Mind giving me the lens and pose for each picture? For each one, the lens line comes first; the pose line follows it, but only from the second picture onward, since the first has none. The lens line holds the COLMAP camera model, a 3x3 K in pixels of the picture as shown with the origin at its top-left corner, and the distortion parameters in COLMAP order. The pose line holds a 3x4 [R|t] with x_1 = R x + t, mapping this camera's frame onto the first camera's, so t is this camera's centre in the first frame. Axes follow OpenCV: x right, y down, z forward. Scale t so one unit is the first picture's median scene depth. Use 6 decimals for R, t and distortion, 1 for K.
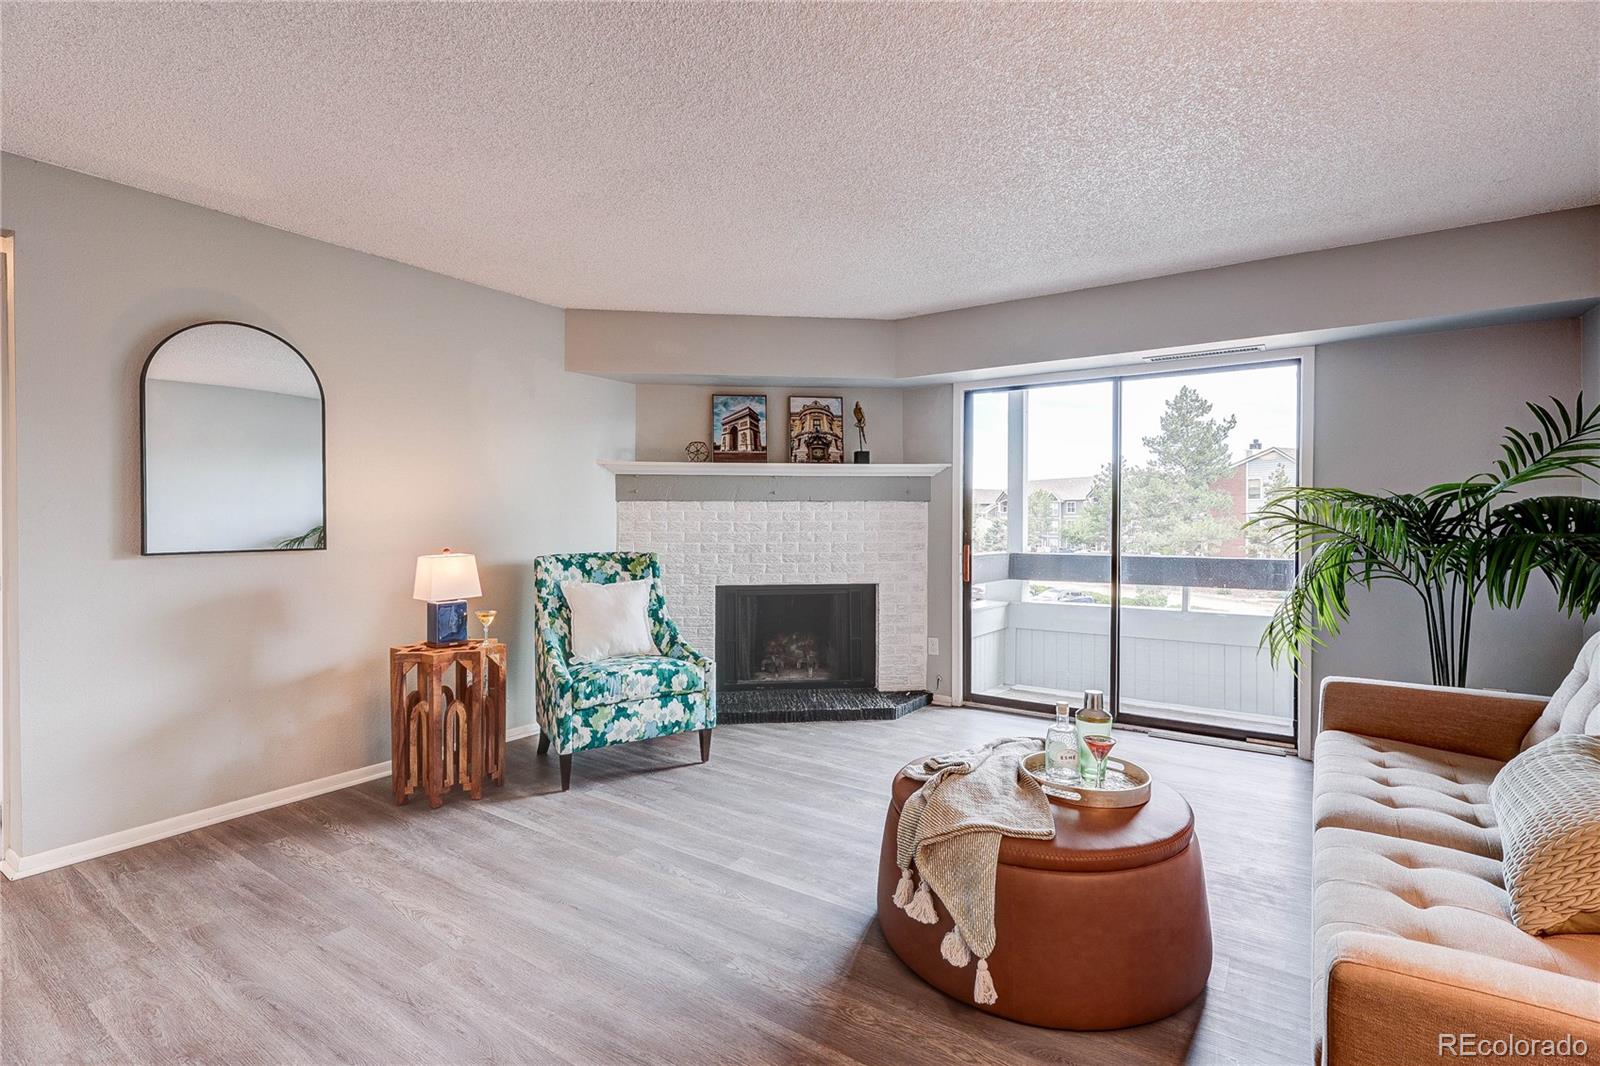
lens RADIAL K [[742.1, 0, 800.4], [0, 742.1, 526.1], [0, 0, 1]] dist [0.000718, 0.000208]
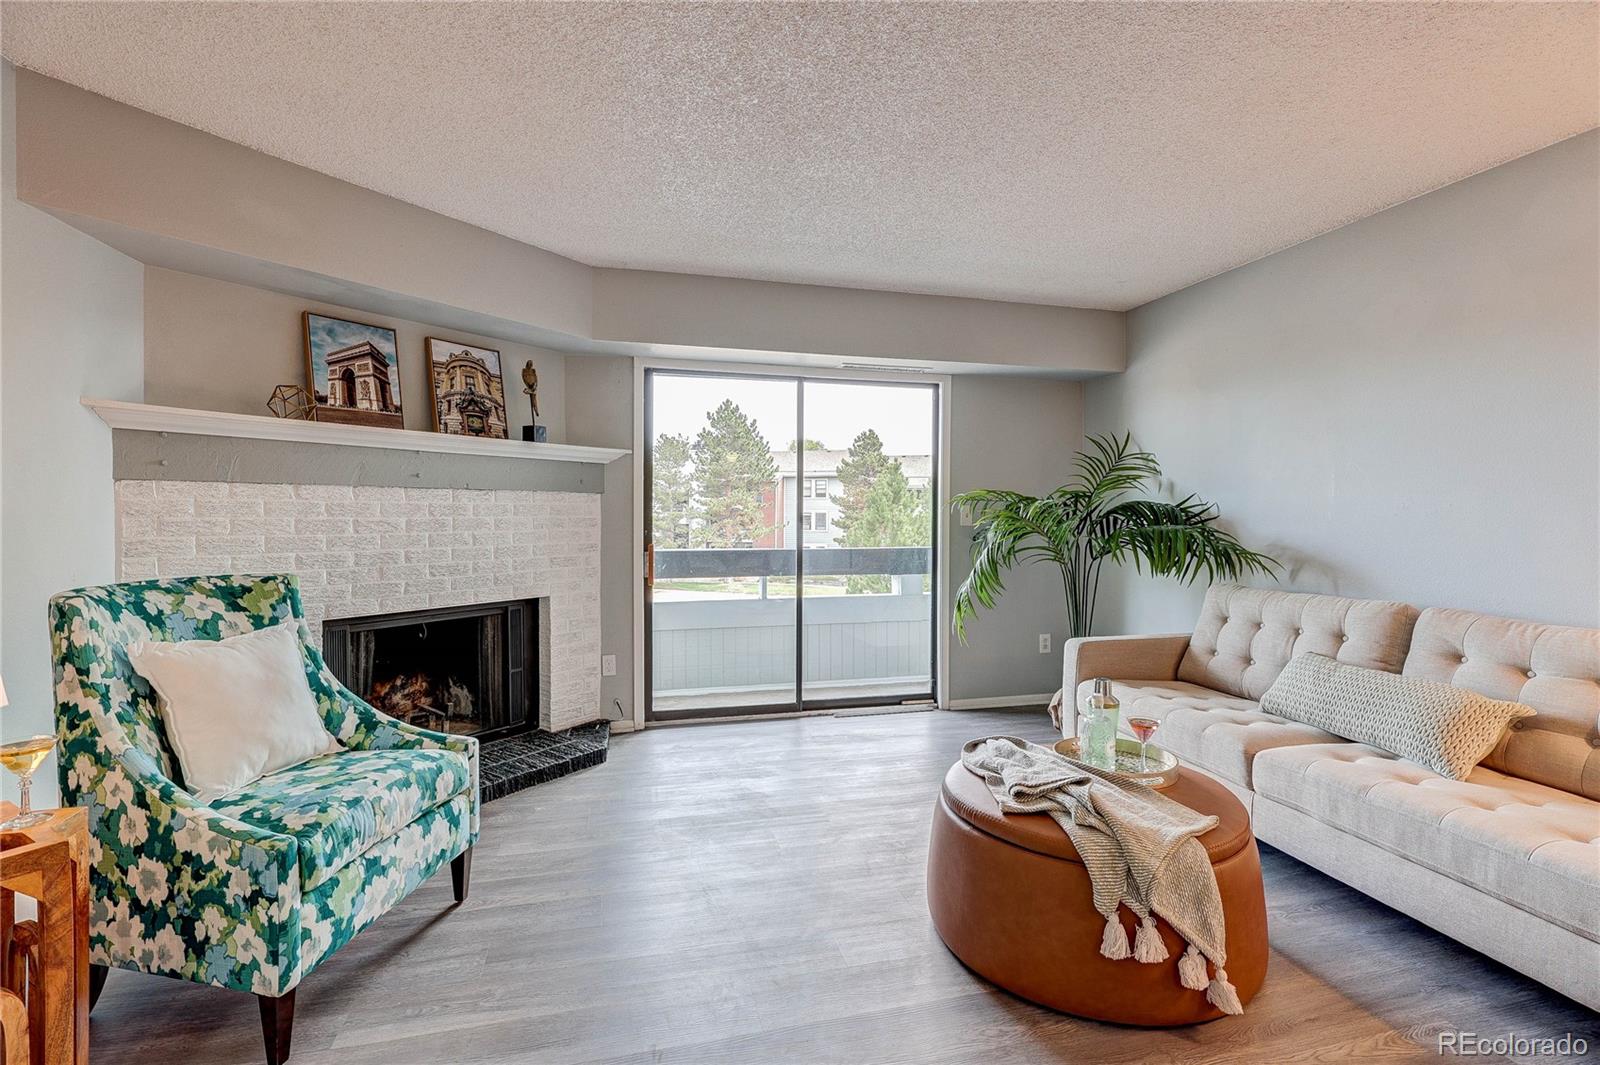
lens RADIAL K [[737.9, 0, 803.0], [0, 737.9, 531.2], [0, 0, 1]] dist [-0.001235, 0.000162]
pose [[0.661467, -0.015826, 0.749807, -0.338438], [0.004729, 0.999845, 0.016931, -0.004032], [-0.749959, -0.007654, 0.661440, 0.313733]]
